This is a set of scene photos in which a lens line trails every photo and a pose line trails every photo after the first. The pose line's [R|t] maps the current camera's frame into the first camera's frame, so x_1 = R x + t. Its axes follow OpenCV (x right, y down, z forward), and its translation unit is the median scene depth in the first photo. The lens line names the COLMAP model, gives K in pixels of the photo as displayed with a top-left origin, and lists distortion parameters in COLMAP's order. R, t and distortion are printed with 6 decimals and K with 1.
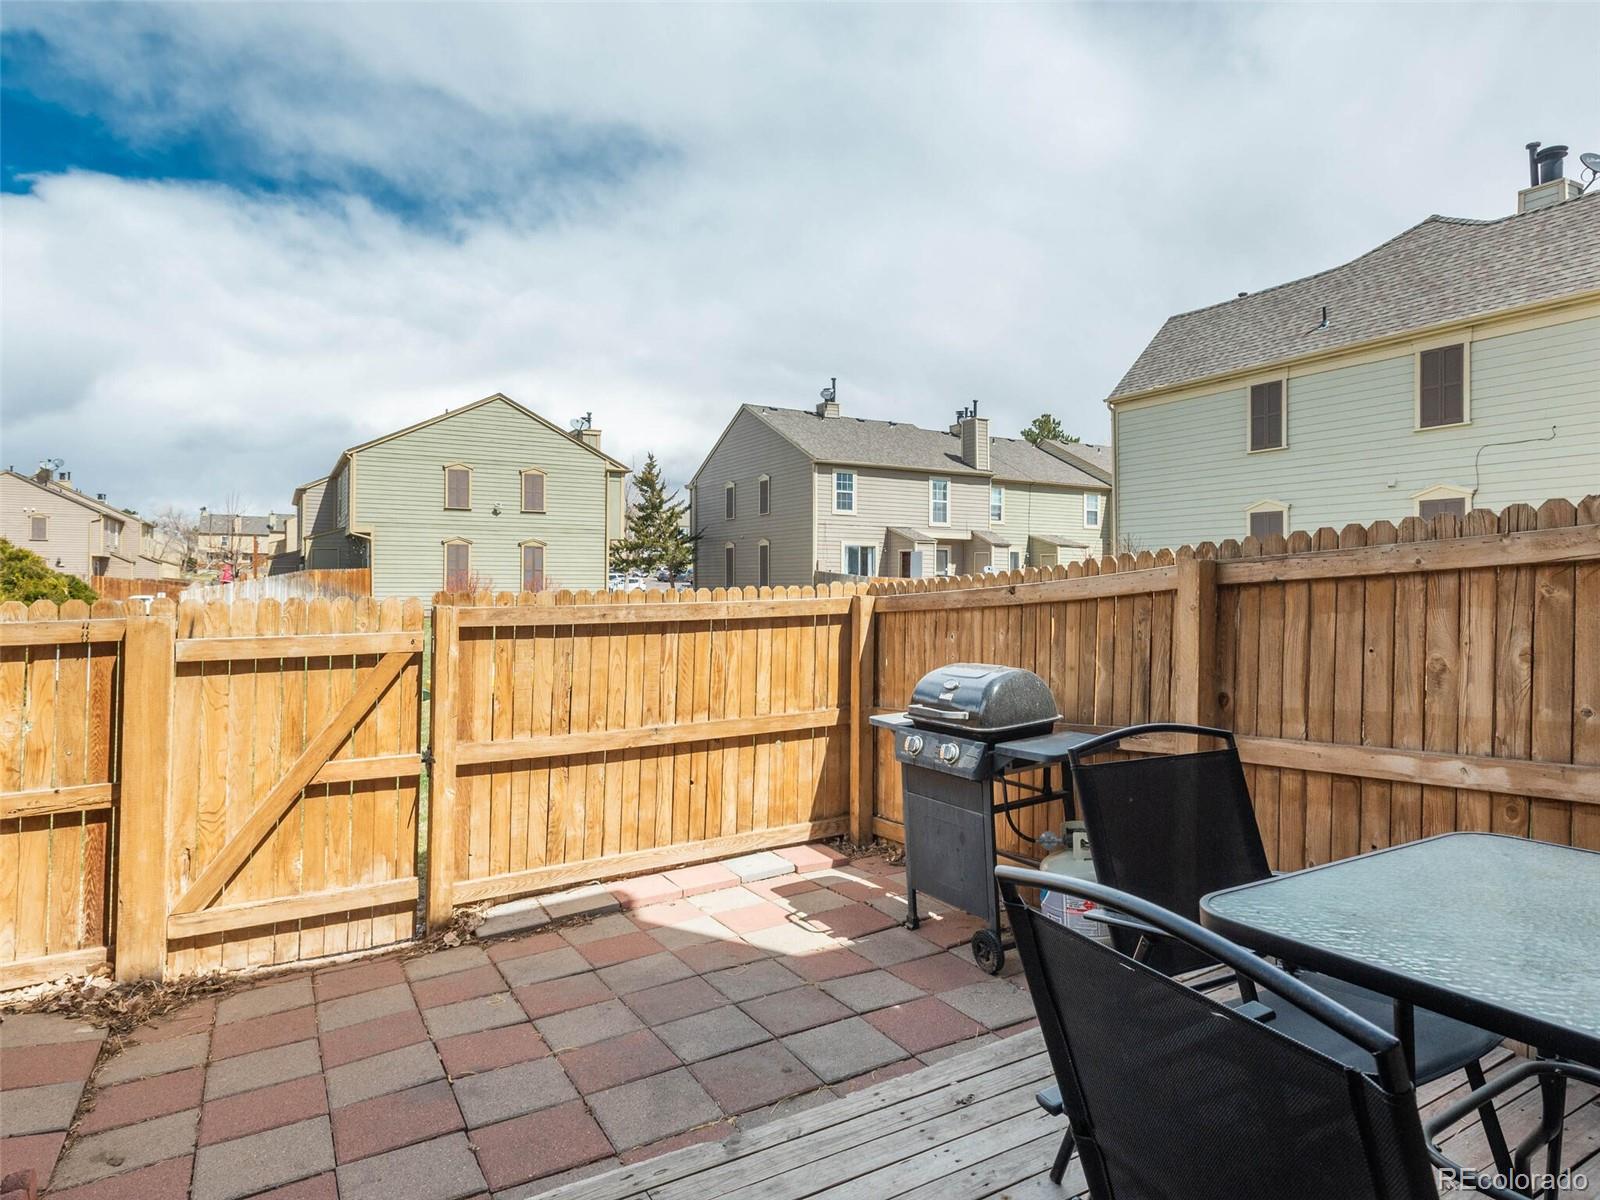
lens RADIAL K [[936.1, 0, 797.1], [0, 936.1, 579.5], [0, 0, 1]] dist [0.003068, 0.000091]
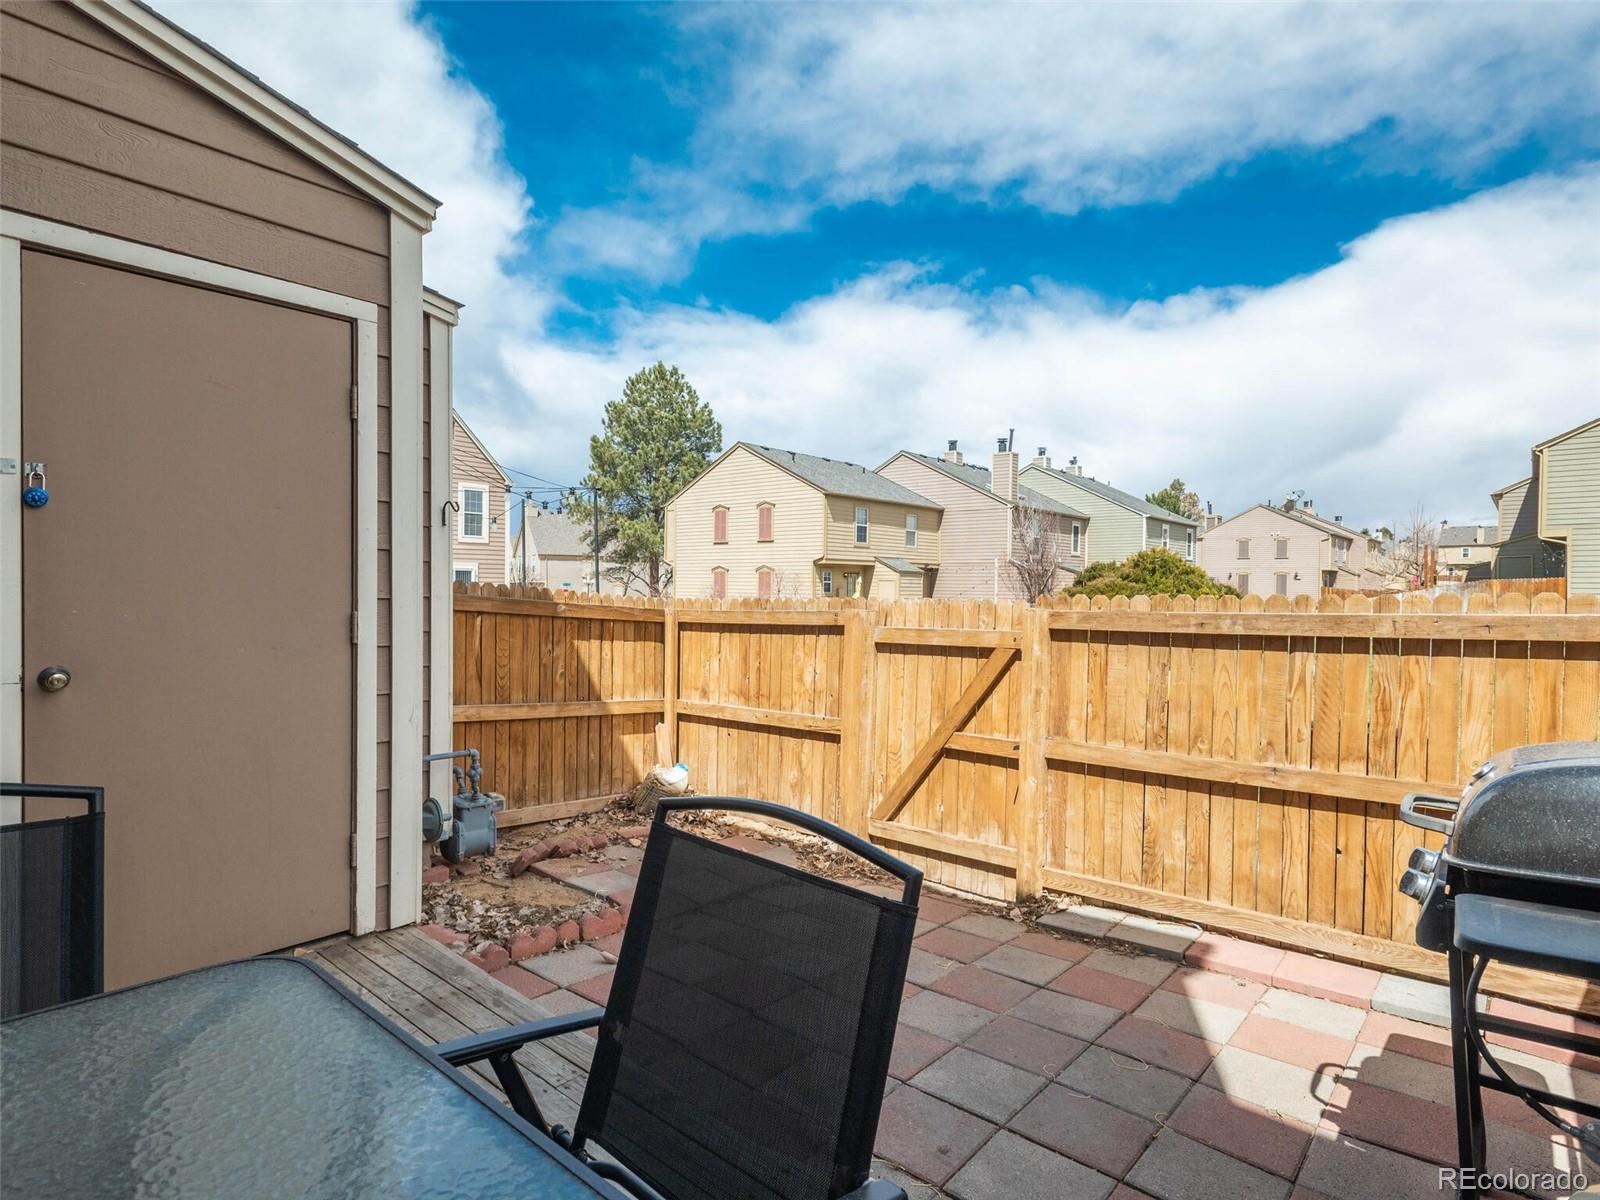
lens RADIAL K [[837.3, 0, 788.8], [0, 837.3, 601.3], [0, 0, 1]] dist [0.021345, -0.008153]
pose [[0.320804, 0.013886, -0.947044, 0.424126], [-0.002215, 0.999901, 0.013911, 0.006732], [0.947143, -0.002365, 0.320803, 0.392511]]
